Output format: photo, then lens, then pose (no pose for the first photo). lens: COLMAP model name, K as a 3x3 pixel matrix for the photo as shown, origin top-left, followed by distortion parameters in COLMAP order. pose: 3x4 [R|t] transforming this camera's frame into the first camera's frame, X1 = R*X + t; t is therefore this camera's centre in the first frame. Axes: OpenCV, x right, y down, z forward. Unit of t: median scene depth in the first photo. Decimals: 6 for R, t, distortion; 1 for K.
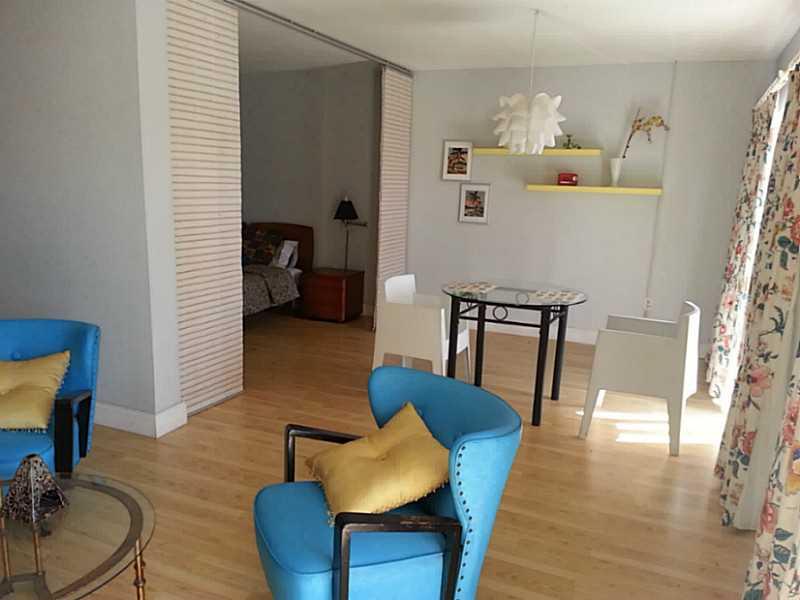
lens RADIAL K [[649.3, 0, 400.0], [0, 649.3, 300.0], [0, 0, 1]] dist [0.010198, 0.004461]
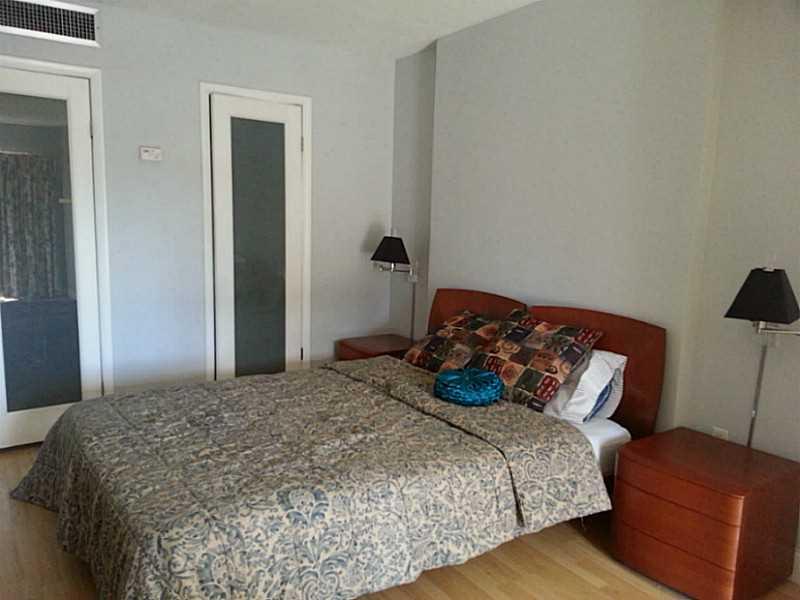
lens RADIAL K [[649.3, 0, 400.0], [0, 649.3, 300.0], [0, 0, 1]] dist [0.010198, 0.004461]
pose [[0.829303, 0.078993, -0.553188, -0.050692], [-0.105954, 0.994228, -0.016867, -0.106411], [0.548663, 0.072600, 0.832885, 0.582906]]
